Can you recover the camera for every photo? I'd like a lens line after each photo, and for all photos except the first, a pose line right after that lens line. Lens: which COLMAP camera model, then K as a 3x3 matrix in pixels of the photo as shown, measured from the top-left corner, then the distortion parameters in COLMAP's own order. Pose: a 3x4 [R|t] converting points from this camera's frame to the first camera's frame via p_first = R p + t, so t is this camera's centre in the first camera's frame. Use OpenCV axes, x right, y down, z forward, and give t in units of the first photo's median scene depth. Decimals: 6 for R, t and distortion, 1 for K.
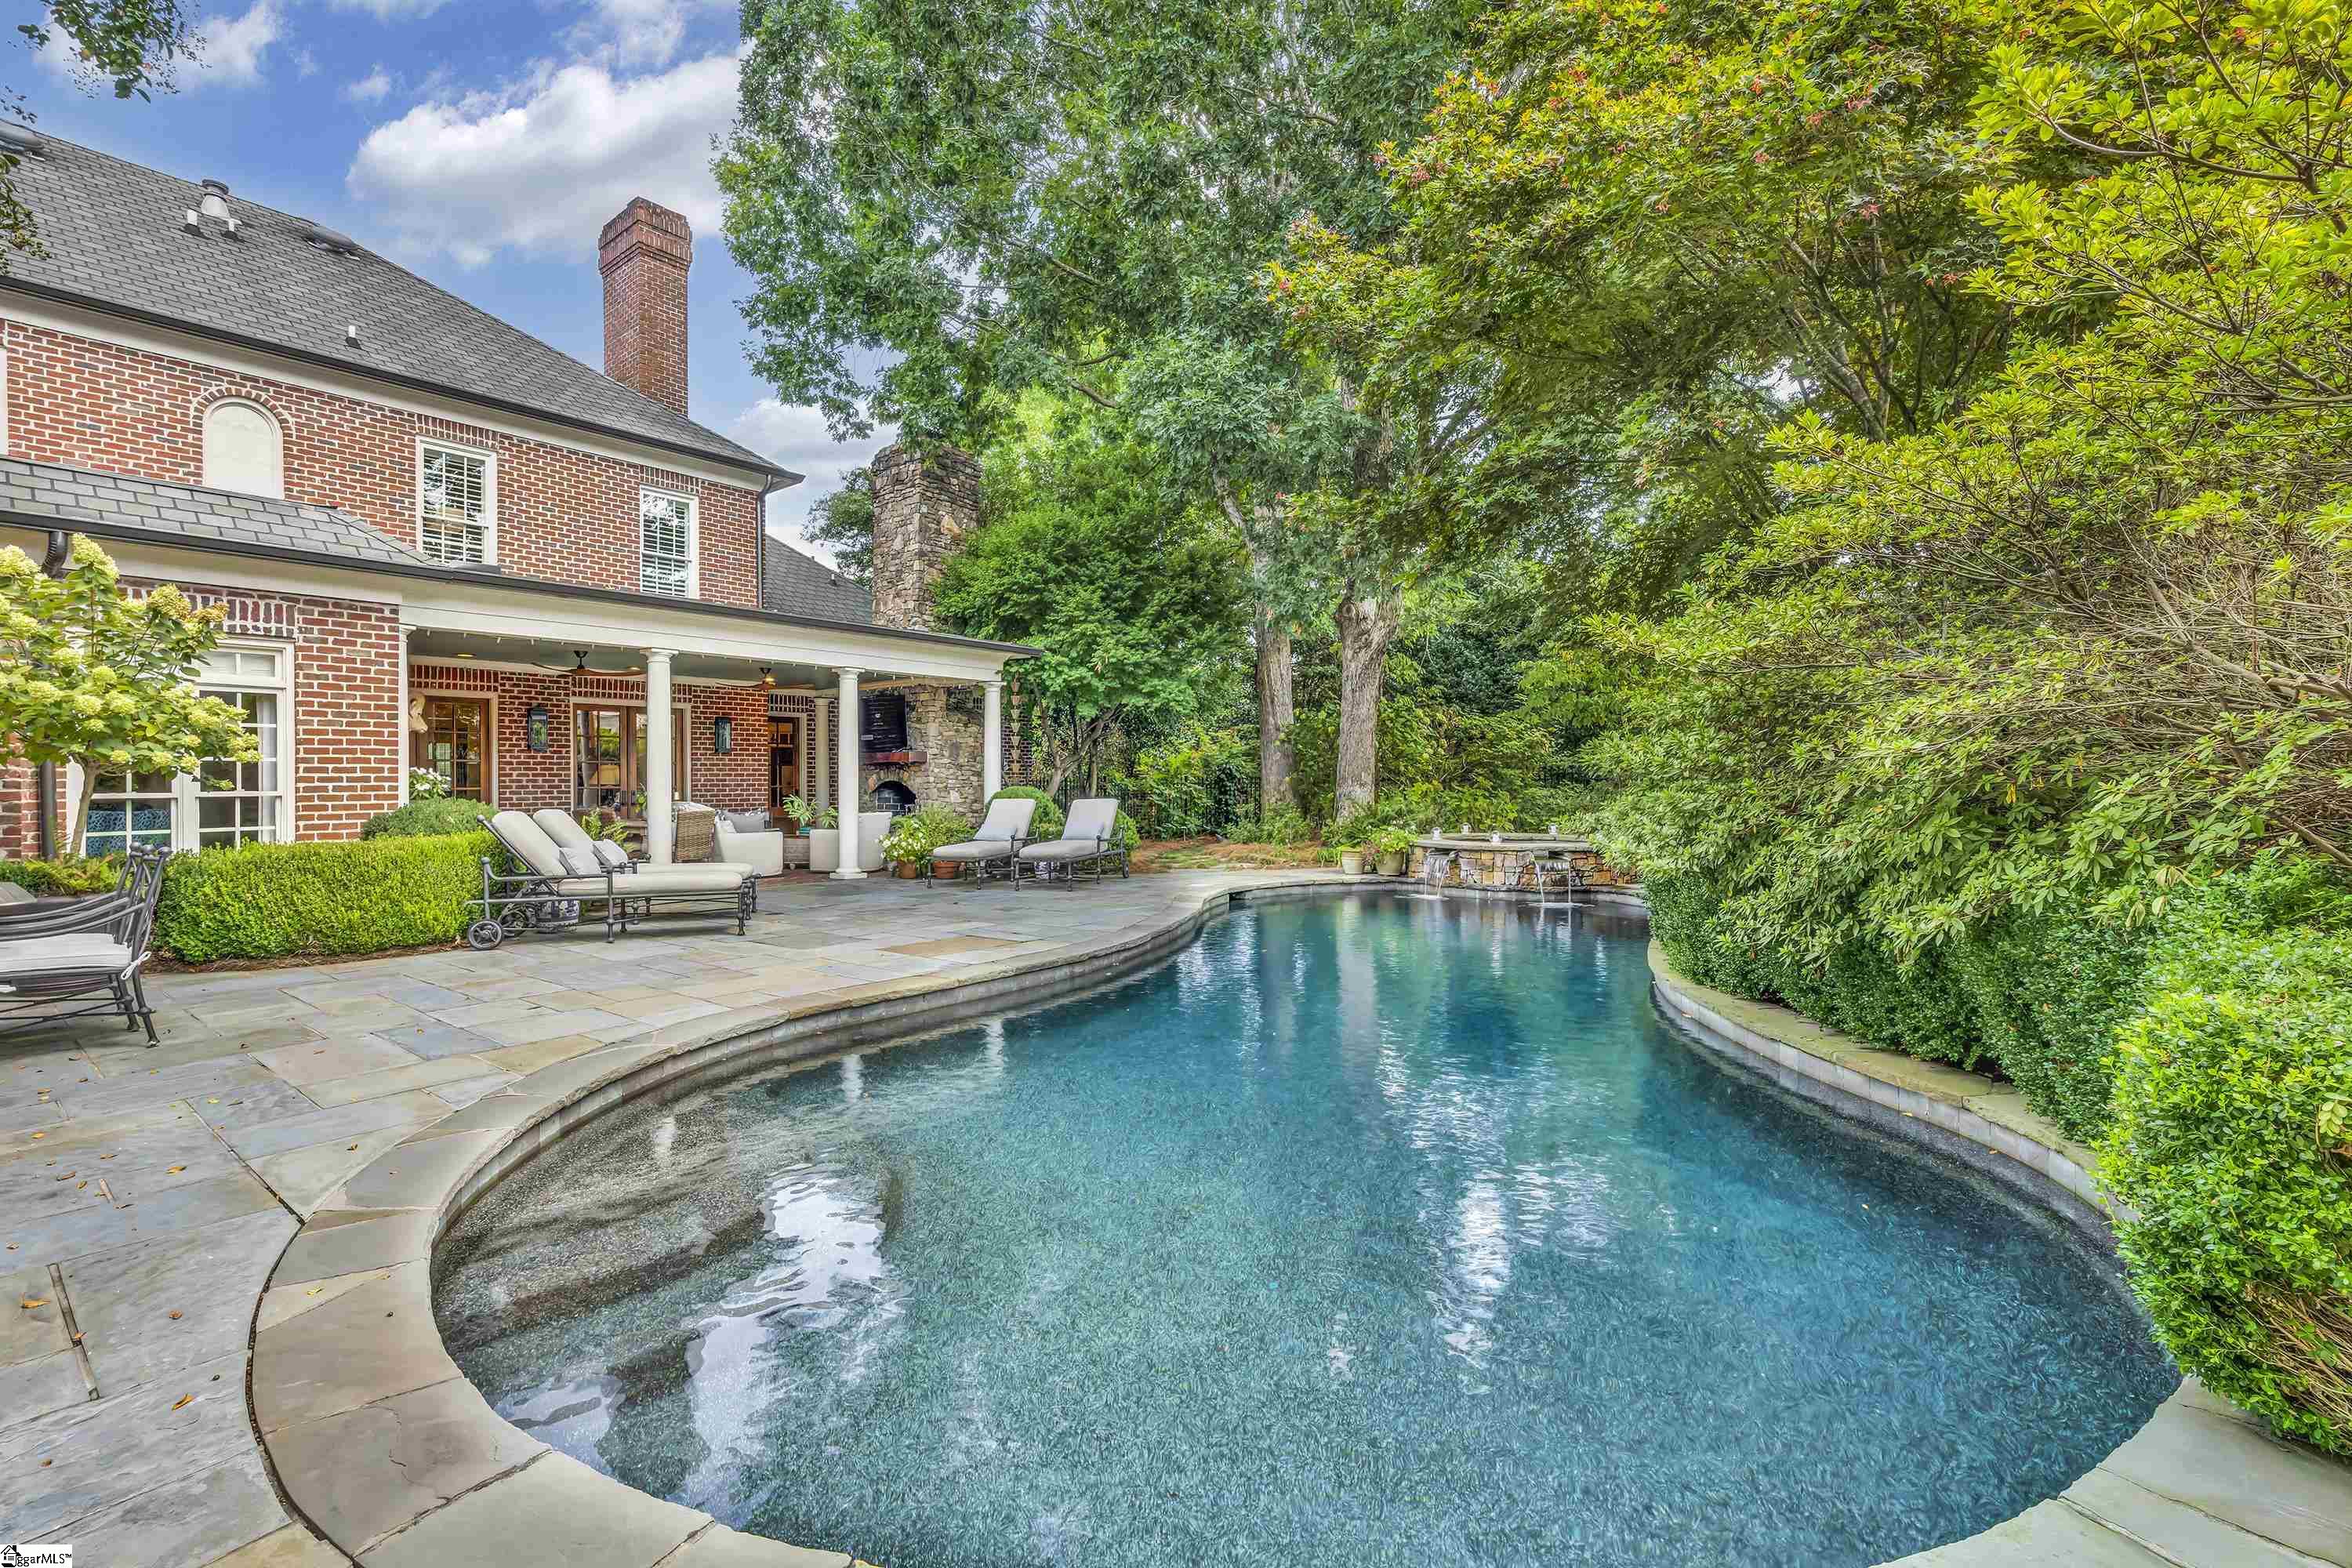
lens RADIAL K [[1050.1, 0, 1176.0], [0, 1050.1, 784.0], [0, 0, 1]] dist [-0.005517, 0.000396]
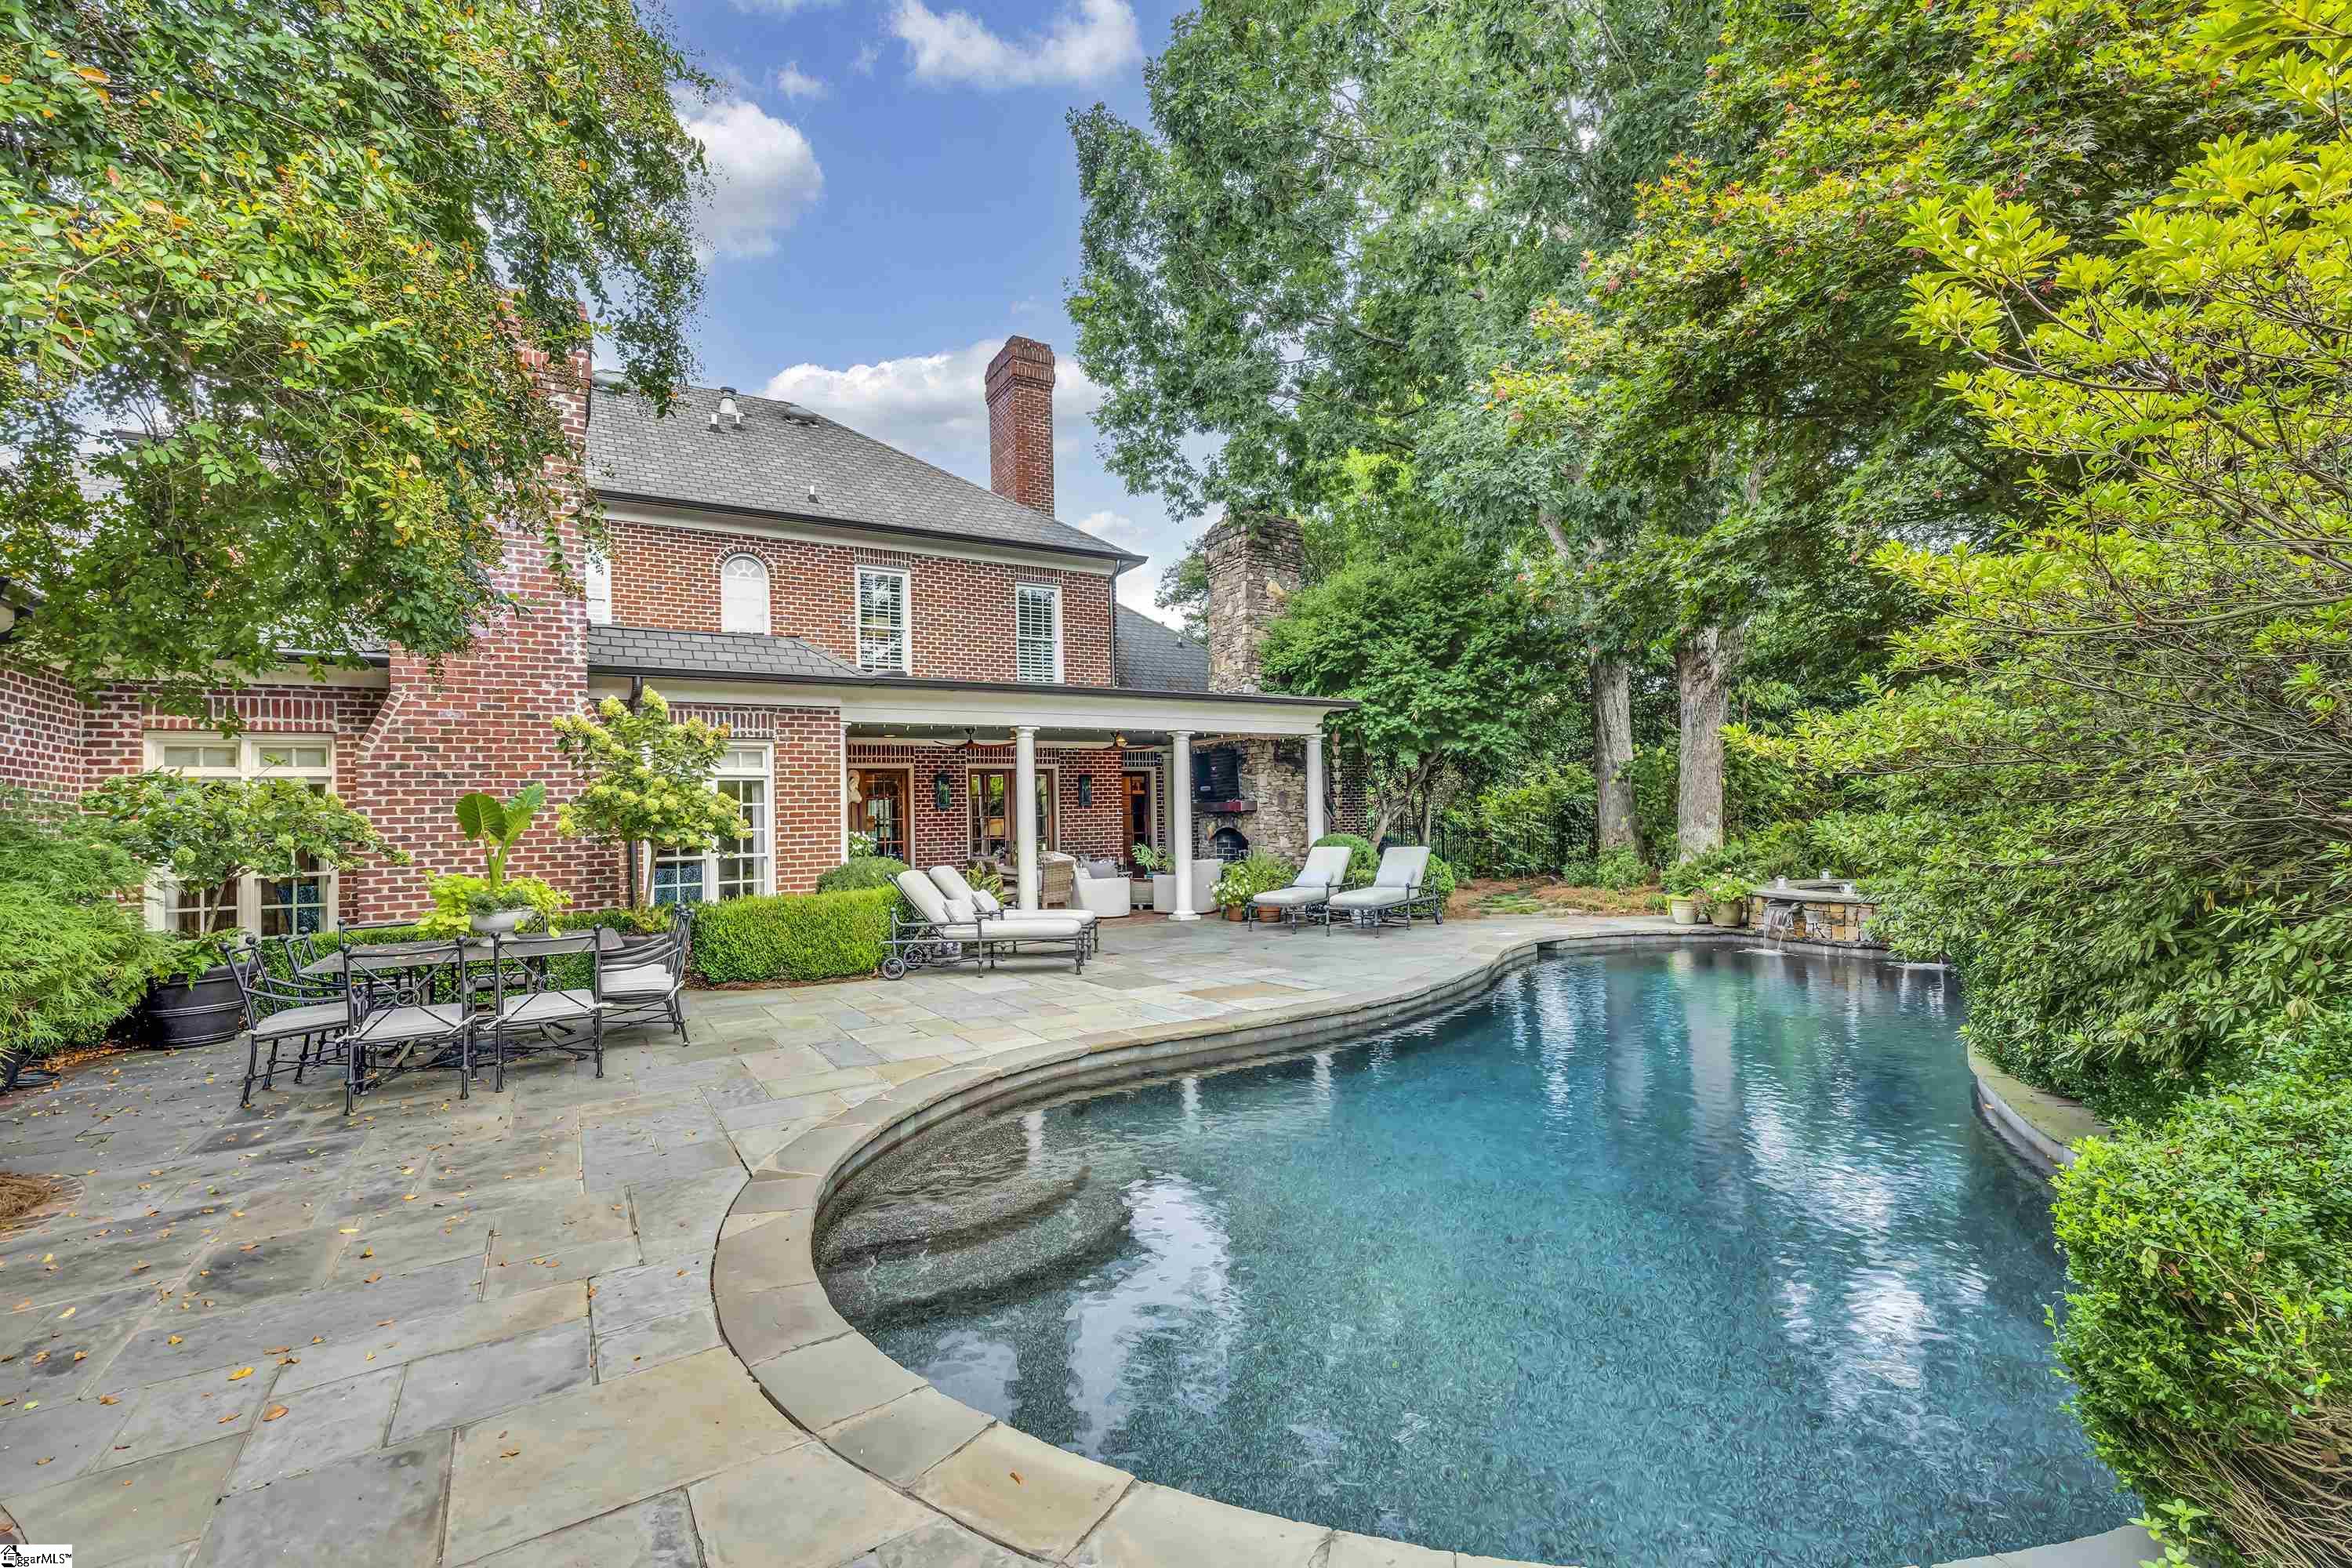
lens RADIAL K [[1069.9, 0, 1176.0], [0, 1069.9, 784.0], [0, 0, 1]] dist [-0.009107, 0.000509]
pose [[0.935373, -0.026647, -0.352658, 0.082462], [0.020035, 0.999549, -0.022387, -0.028375], [0.353095, 0.013875, 0.935485, -0.066330]]
